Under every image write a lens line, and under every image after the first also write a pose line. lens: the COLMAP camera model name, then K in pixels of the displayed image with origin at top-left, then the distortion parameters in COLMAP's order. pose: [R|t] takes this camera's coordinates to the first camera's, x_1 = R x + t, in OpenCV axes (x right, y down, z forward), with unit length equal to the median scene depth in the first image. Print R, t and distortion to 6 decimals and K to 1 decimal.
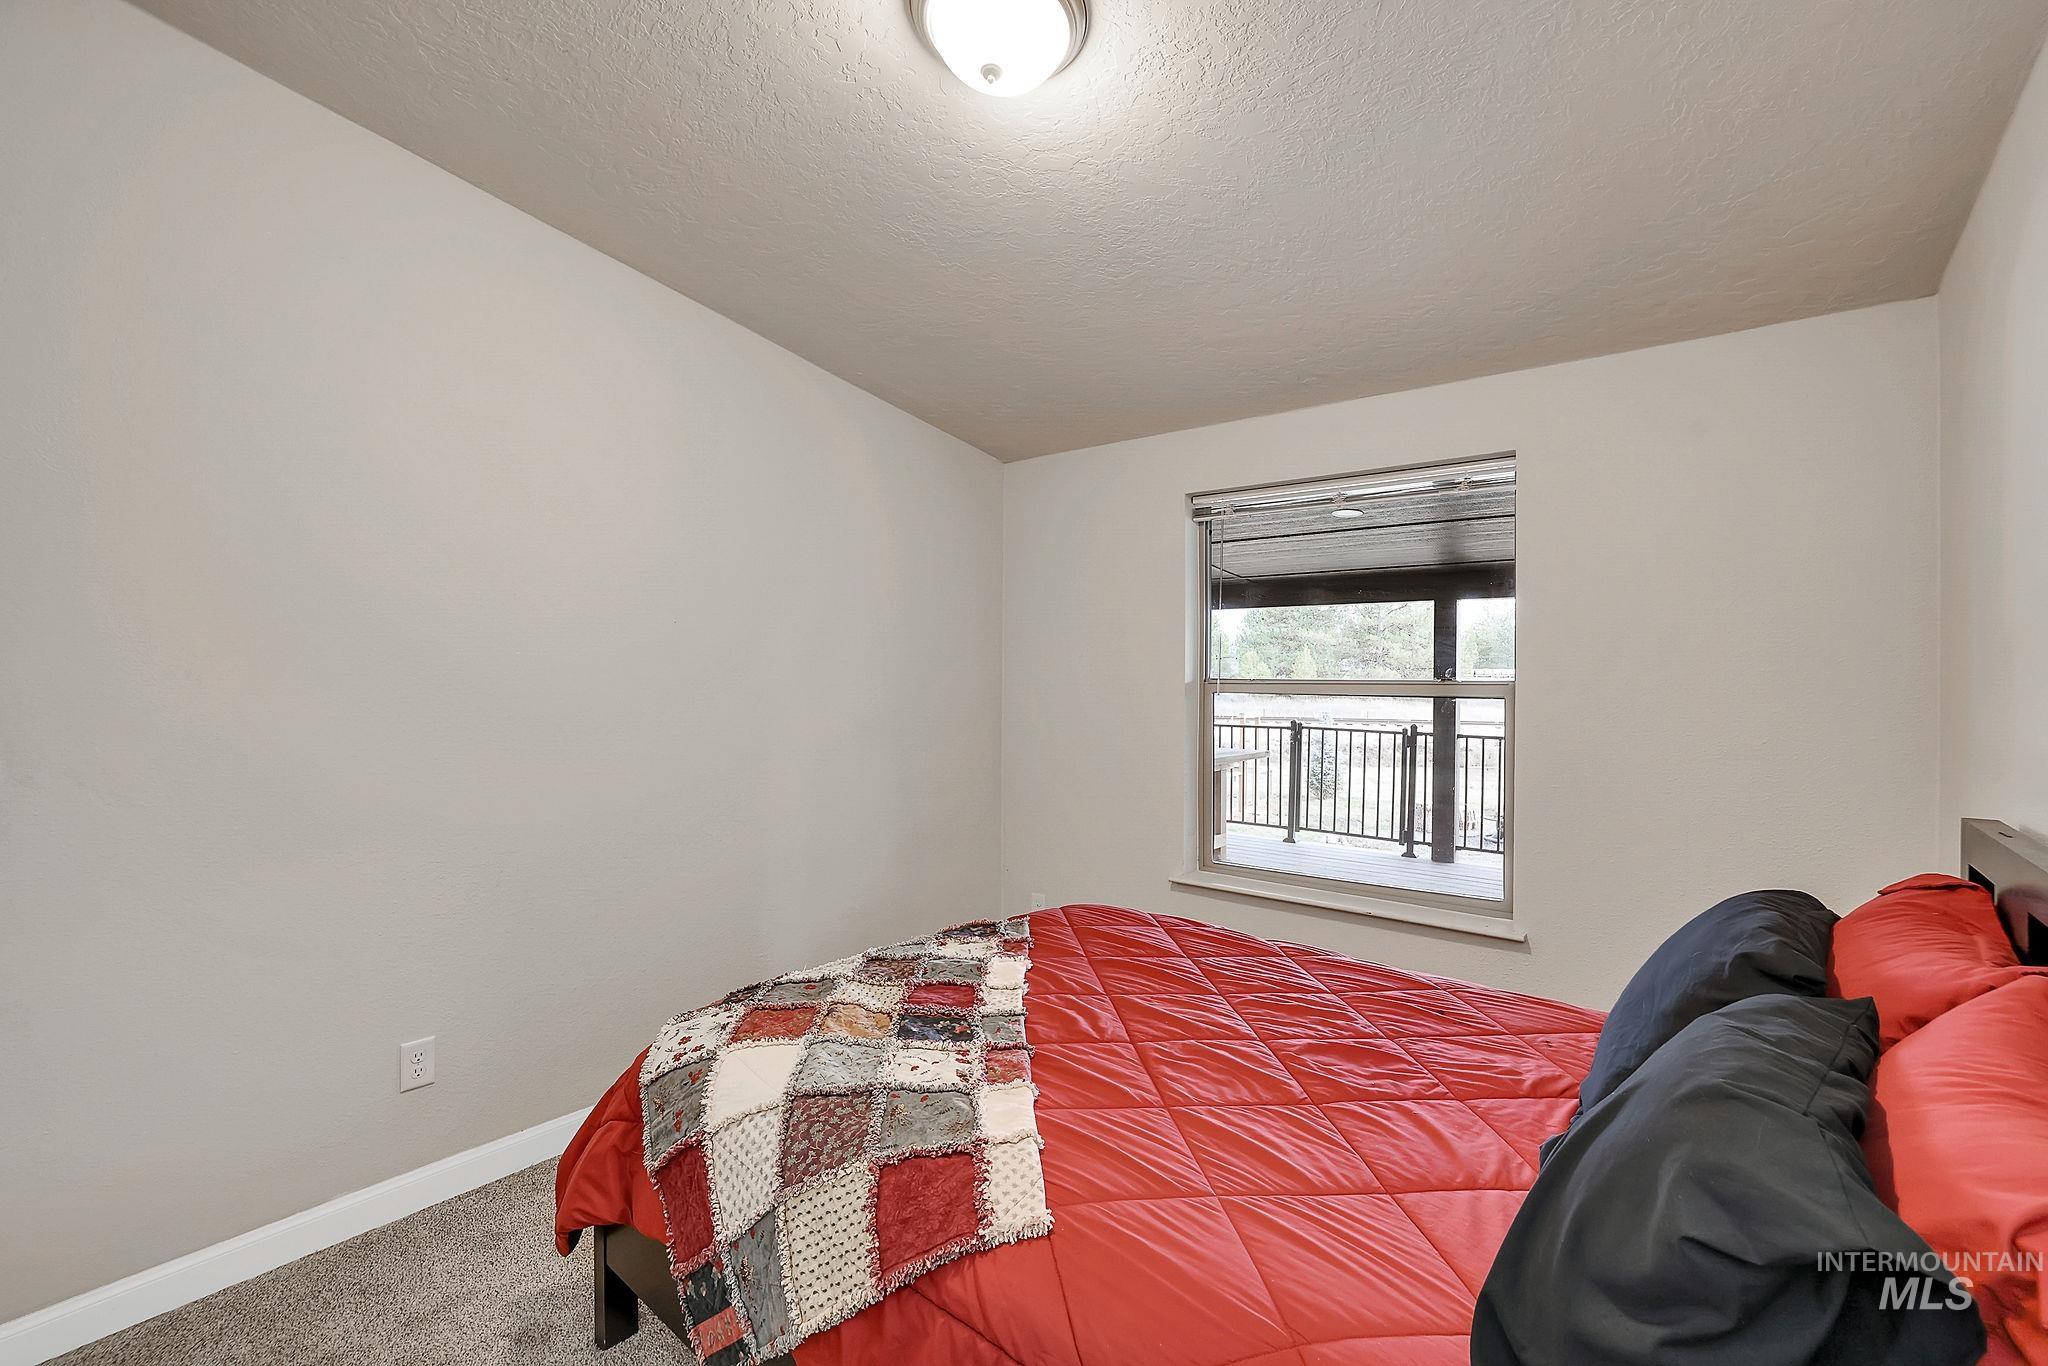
lens RADIAL K [[866.7, 0, 1029.3], [0, 866.7, 688.8], [0, 0, 1]] dist [-0.016500, -0.000157]
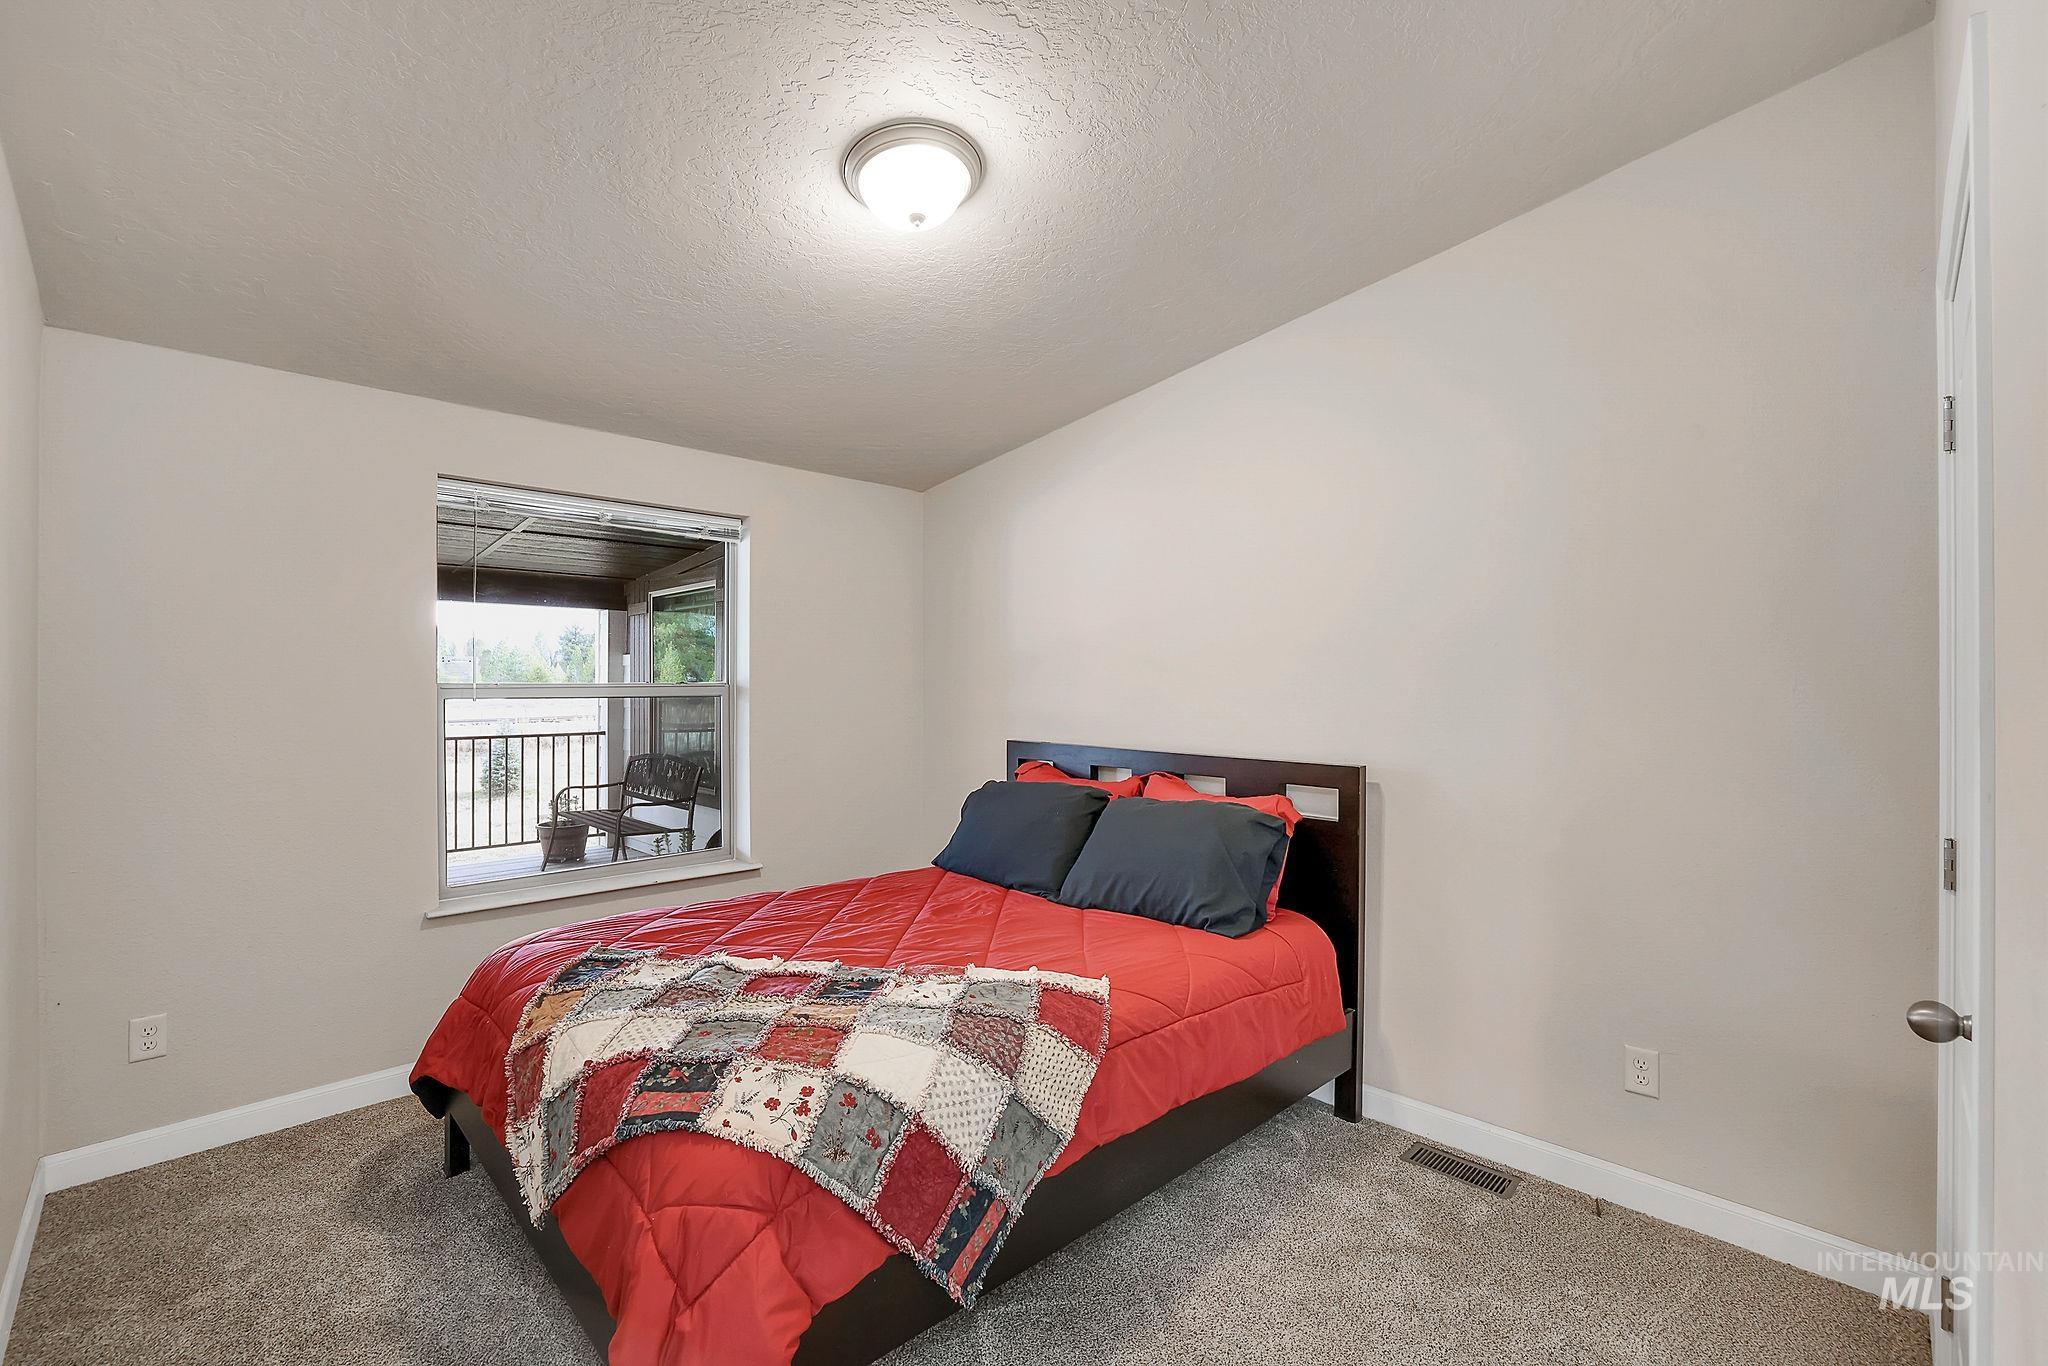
lens RADIAL K [[890.9, 0, 1026.0], [0, 890.9, 678.9], [0, 0, 1]] dist [-0.050554, 0.019191]
pose [[0.092877, 0.001042, 0.995677, -1.119199], [0.008971, 0.999958, -0.001884, -0.008186], [-0.995637, 0.009107, 0.092863, 0.598809]]
